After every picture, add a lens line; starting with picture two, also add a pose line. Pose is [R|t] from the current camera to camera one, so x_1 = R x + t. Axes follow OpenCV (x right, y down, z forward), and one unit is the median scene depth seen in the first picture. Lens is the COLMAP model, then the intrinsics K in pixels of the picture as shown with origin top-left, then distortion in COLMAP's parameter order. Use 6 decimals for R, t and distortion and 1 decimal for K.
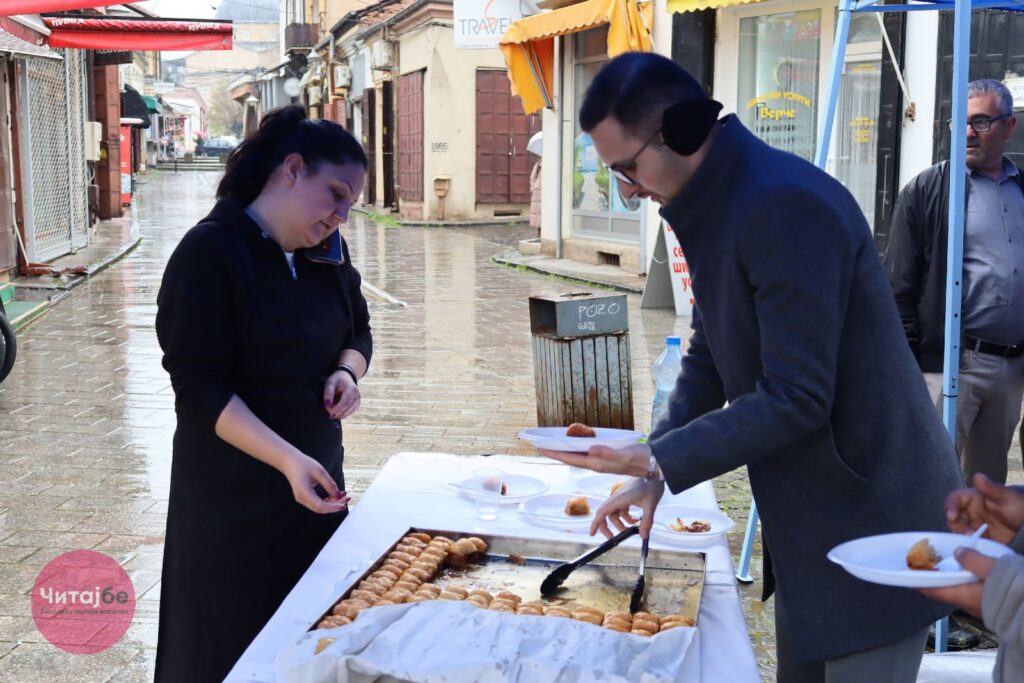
lens RADIAL K [[1291.9, 0, 512.0], [0, 1291.9, 341.5], [0, 0, 1]] dist [-0.063930, 0.066577]
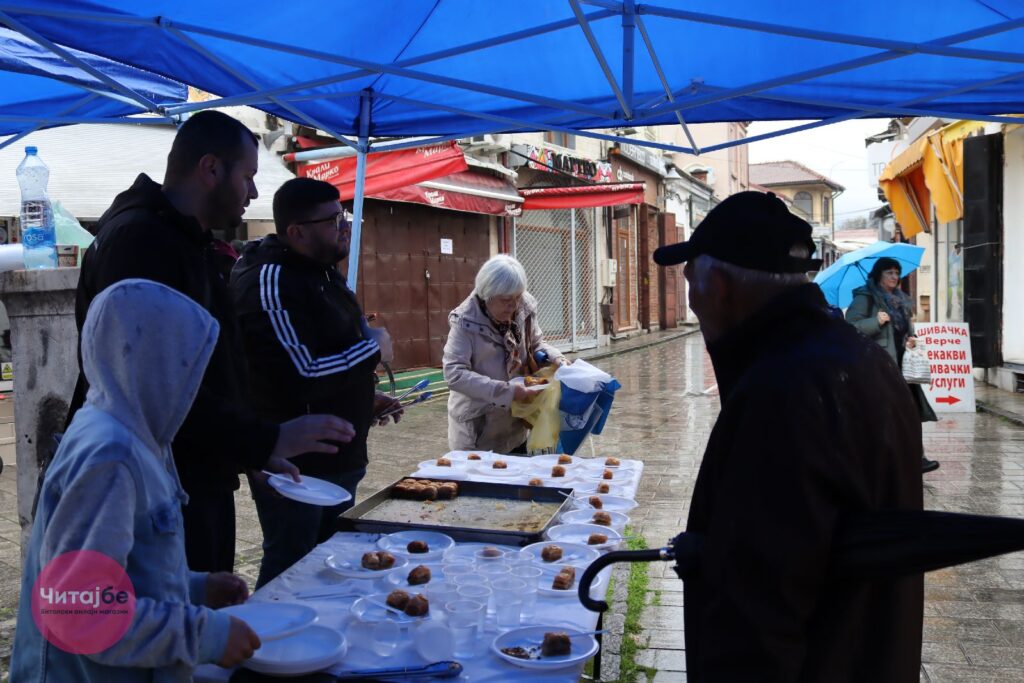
lens RADIAL K [[991.1, 0, 509.9], [0, 991.1, 357.7], [0, 0, 1]] dist [-0.082754, 0.037476]
pose [[0.797117, 0.015806, -0.603618, 0.342823], [-0.057594, 0.997090, -0.049948, -0.004116], [0.601072, 0.074579, 0.795708, 0.111736]]
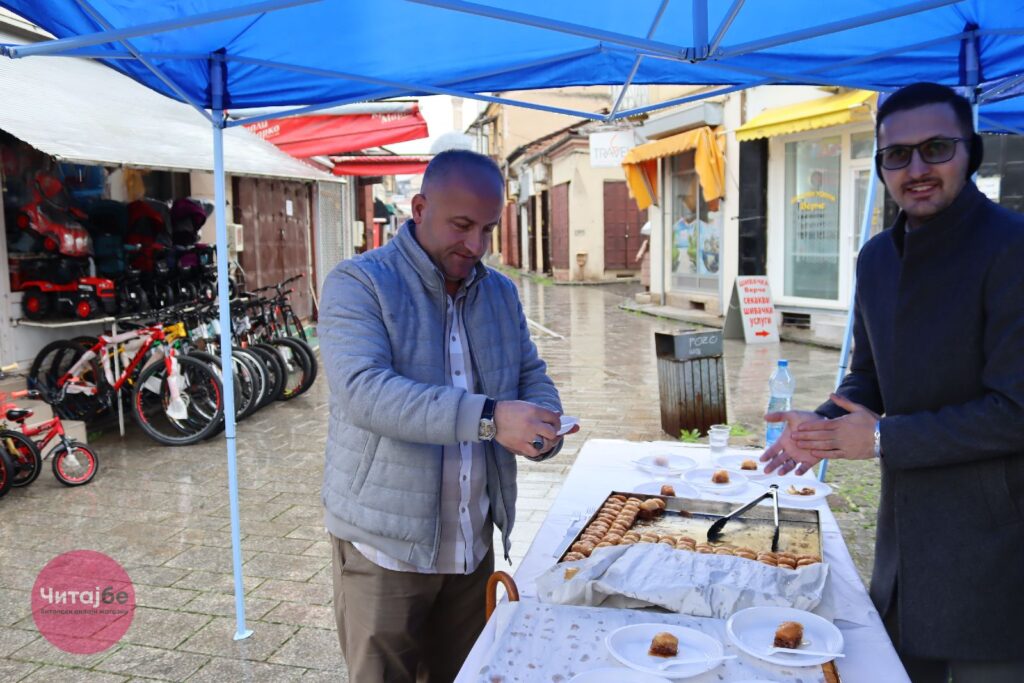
lens RADIAL K [[857.3, 0, 512.0], [0, 857.3, 341.5], [0, 0, 1]] dist [-0.169399, 0.181025]
pose [[0.991614, -0.007068, -0.129042, -0.012698], [0.004098, 0.999721, -0.023268, -0.000969], [0.129171, 0.022545, 0.991366, 0.003246]]
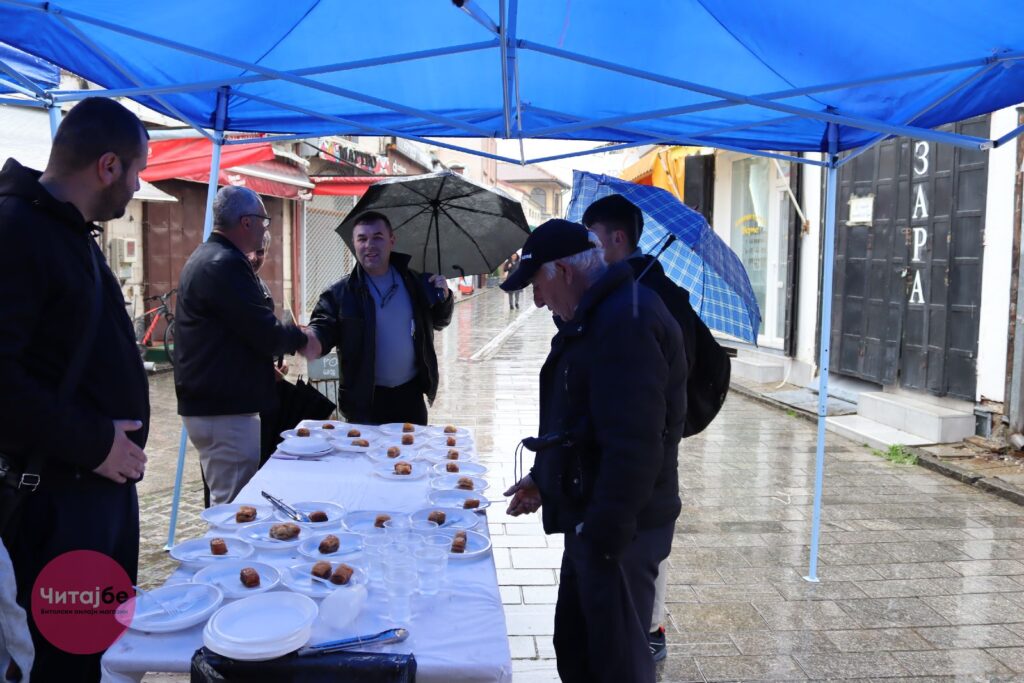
lens RADIAL K [[857.3, 0, 512.0], [0, 857.3, 341.5], [0, 0, 1]] dist [-0.169399, 0.181025]
pose [[0.929164, 0.037297, -0.367782, 0.312300], [-0.057648, 0.997345, -0.044500, -0.008288], [0.365146, 0.062550, 0.928847, 0.100010]]
